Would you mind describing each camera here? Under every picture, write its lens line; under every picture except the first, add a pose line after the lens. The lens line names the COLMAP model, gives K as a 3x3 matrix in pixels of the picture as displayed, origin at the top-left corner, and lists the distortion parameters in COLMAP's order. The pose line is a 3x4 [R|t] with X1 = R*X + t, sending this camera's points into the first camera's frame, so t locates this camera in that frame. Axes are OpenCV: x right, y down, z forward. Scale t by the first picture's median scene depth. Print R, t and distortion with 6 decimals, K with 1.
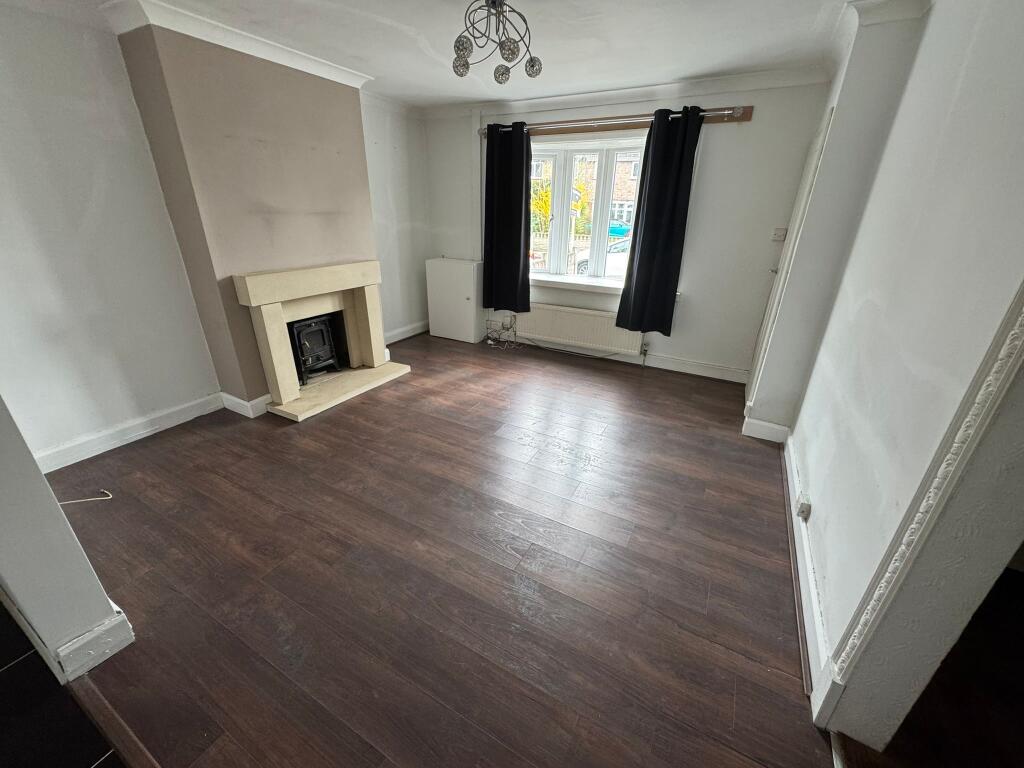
lens RADIAL K [[408.9, 0, 512.2], [0, 408.9, 382.8], [0, 0, 1]] dist [-0.001325, -0.000796]
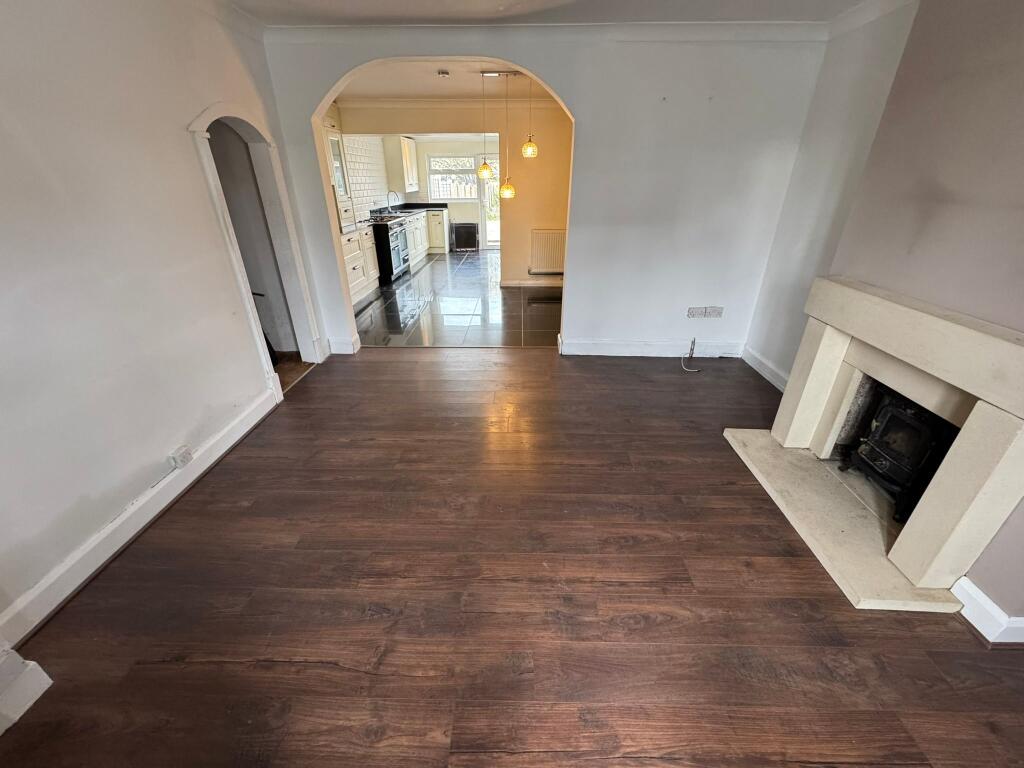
lens RADIAL K [[408.9, 0, 510.3], [0, 408.9, 382.4], [0, 0, 1]] dist [-0.001325, -0.000796]
pose [[-0.885555, 0.192713, -0.422675, 0.248047], [-0.197652, 0.667106, 0.718264, -0.547874], [0.420388, 0.719605, -0.552669, 1.270860]]
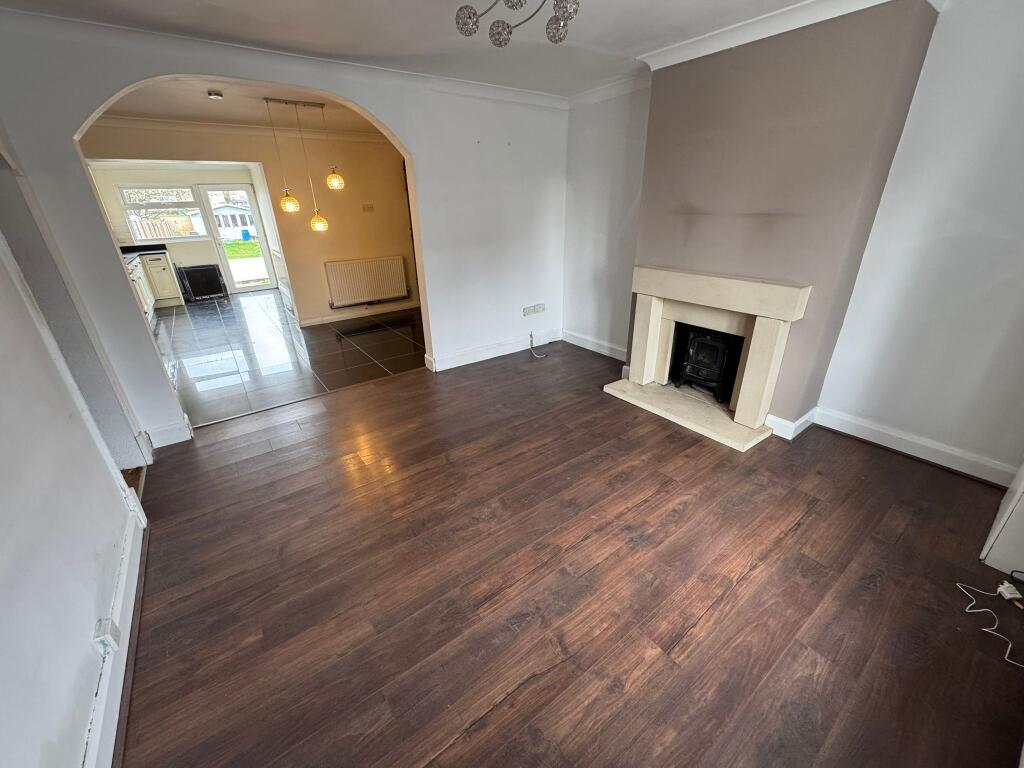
lens RADIAL K [[408.9, 0, 509.8], [0, 408.9, 382.7], [0, 0, 1]] dist [-0.001325, -0.000796]
pose [[-0.420159, 0.358747, -0.833527, 0.592225], [-0.345073, 0.786370, 0.512393, -0.454332], [0.839280, 0.502914, -0.206607, 1.052412]]
